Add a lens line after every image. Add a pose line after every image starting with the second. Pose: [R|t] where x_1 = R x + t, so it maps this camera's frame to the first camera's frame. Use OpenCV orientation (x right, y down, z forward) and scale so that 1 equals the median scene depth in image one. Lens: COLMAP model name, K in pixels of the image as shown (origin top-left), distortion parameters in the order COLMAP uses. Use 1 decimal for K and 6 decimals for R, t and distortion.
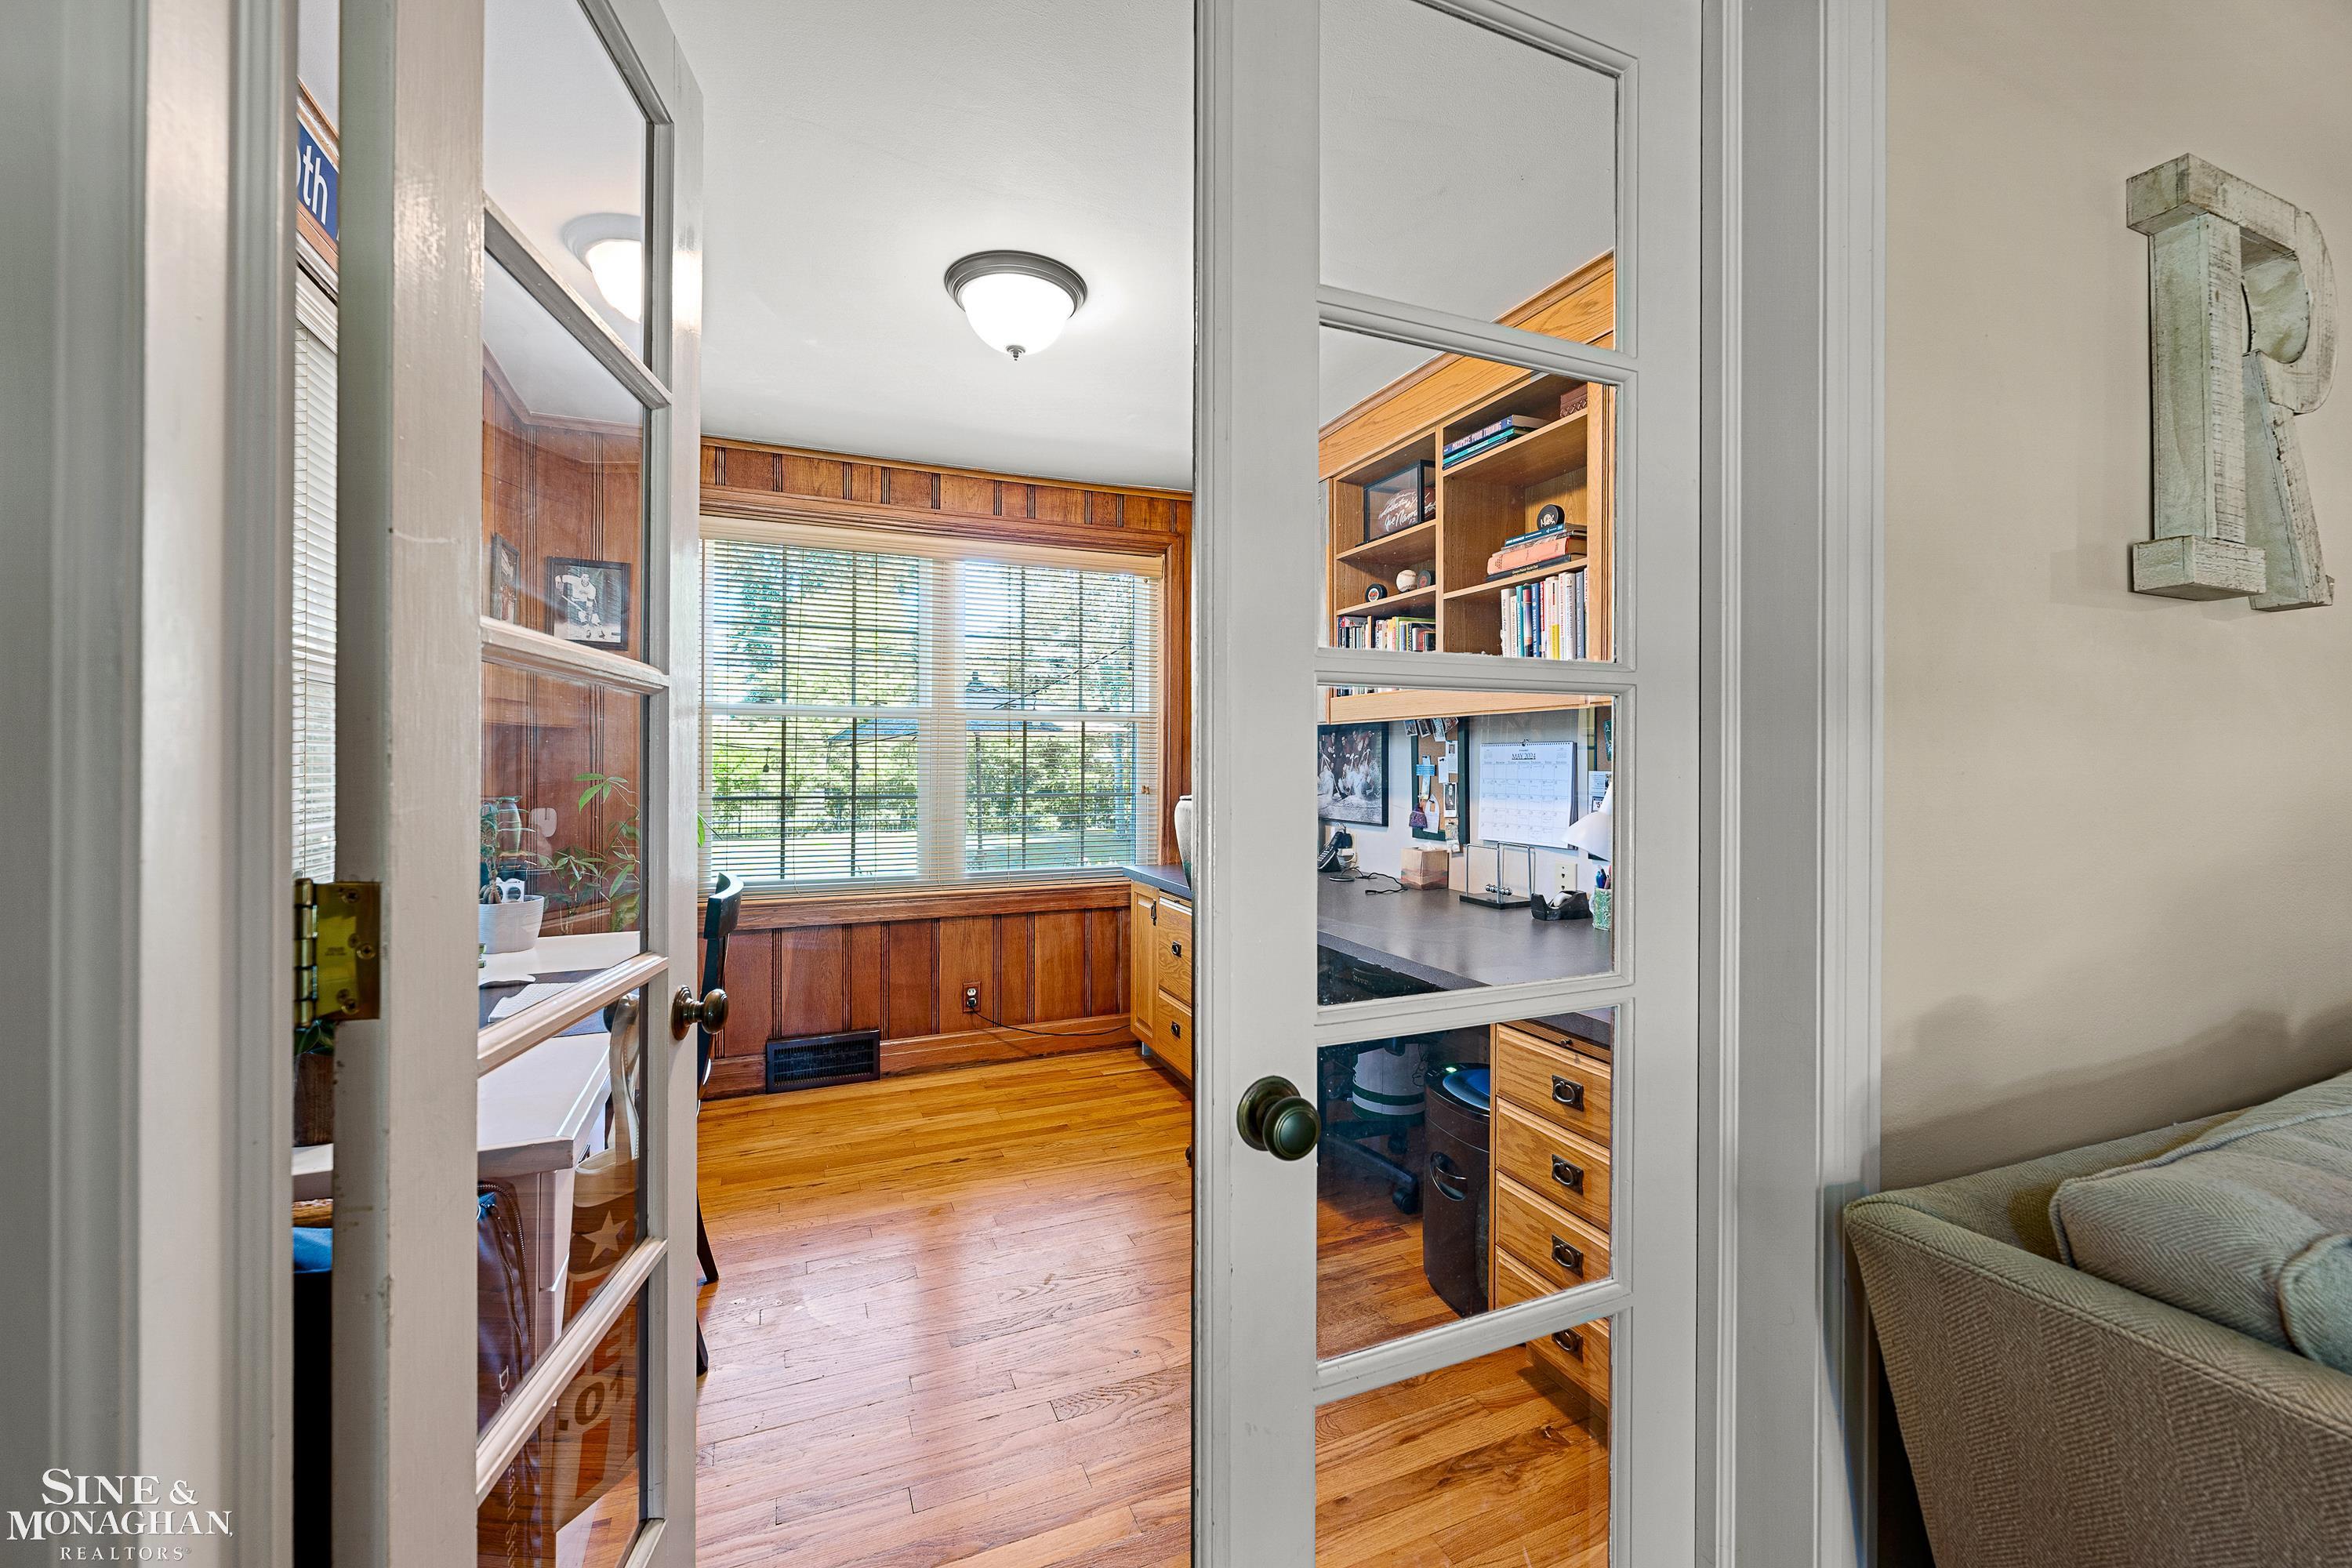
lens RADIAL K [[934.2, 0, 1181.4], [0, 934.2, 769.0], [0, 0, 1]] dist [-0.000994, -0.000019]
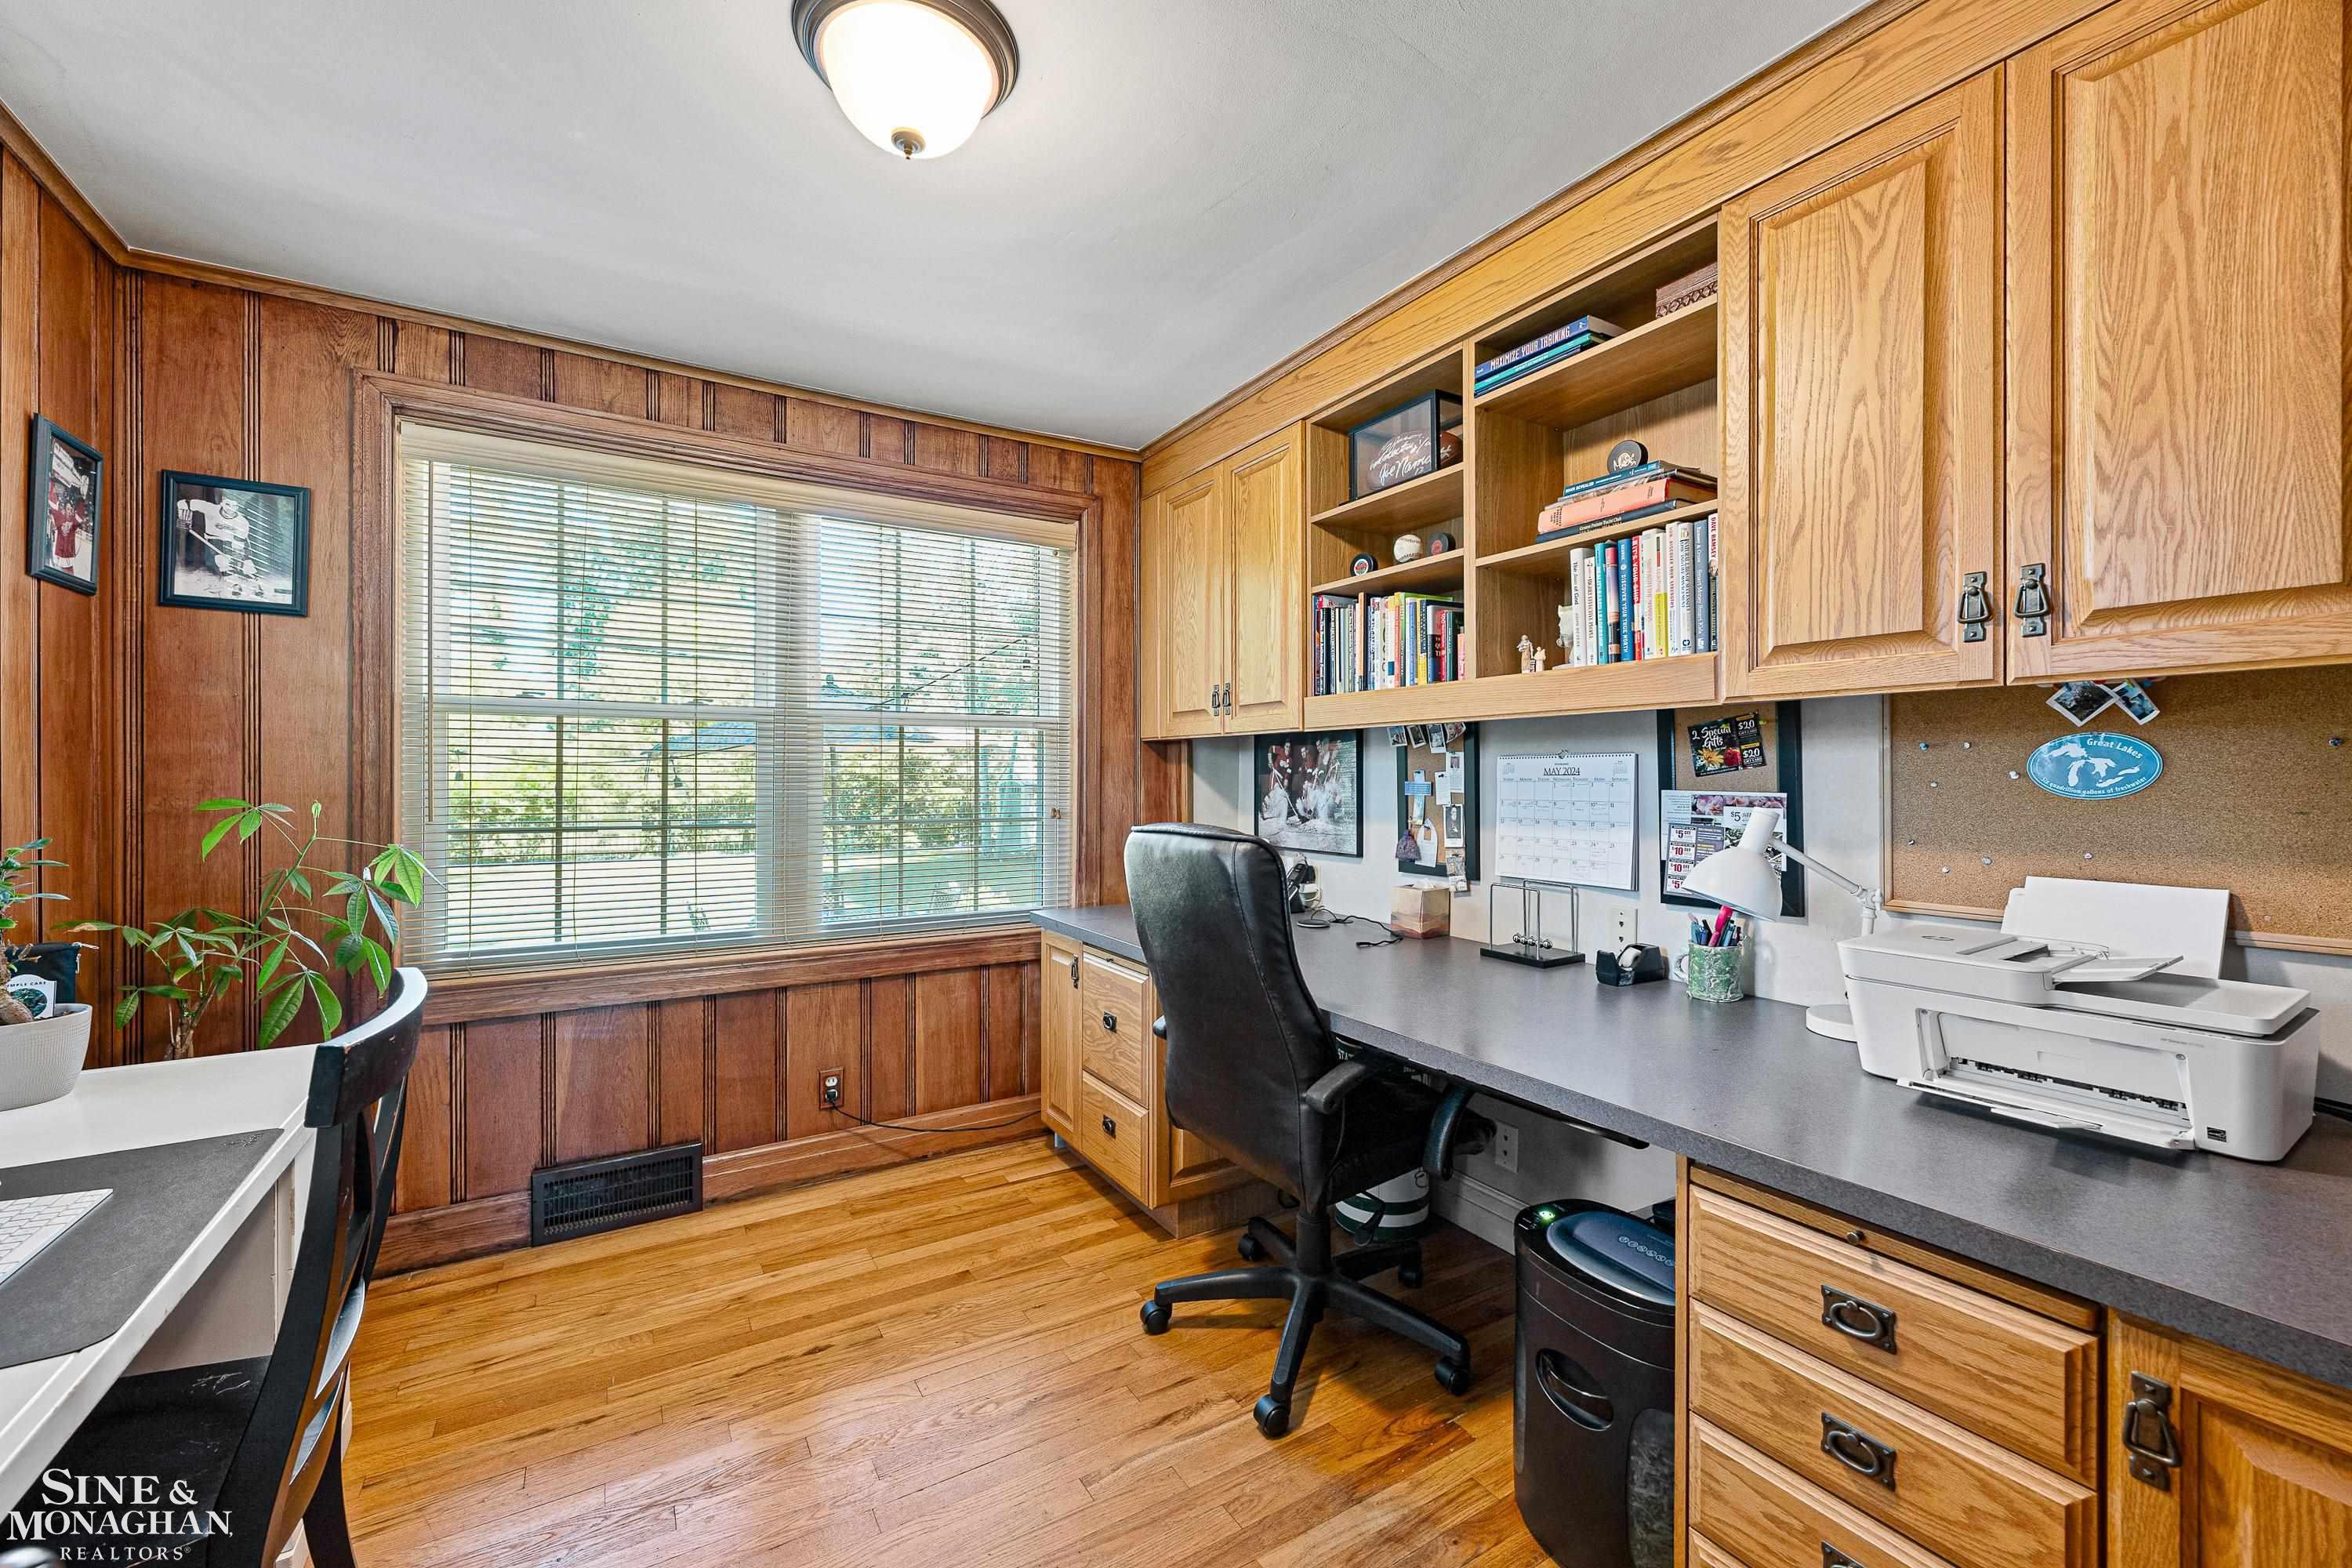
lens RADIAL K [[929.1, 0, 1176.0], [0, 929.1, 784.0], [0, 0, 1]] dist [-0.001133, 0.000057]
pose [[0.989728, -0.002618, 0.142939, -0.060525], [0.002542, 0.999997, 0.000721, -0.003752], [-0.142940, -0.000350, 0.989731, 0.235823]]
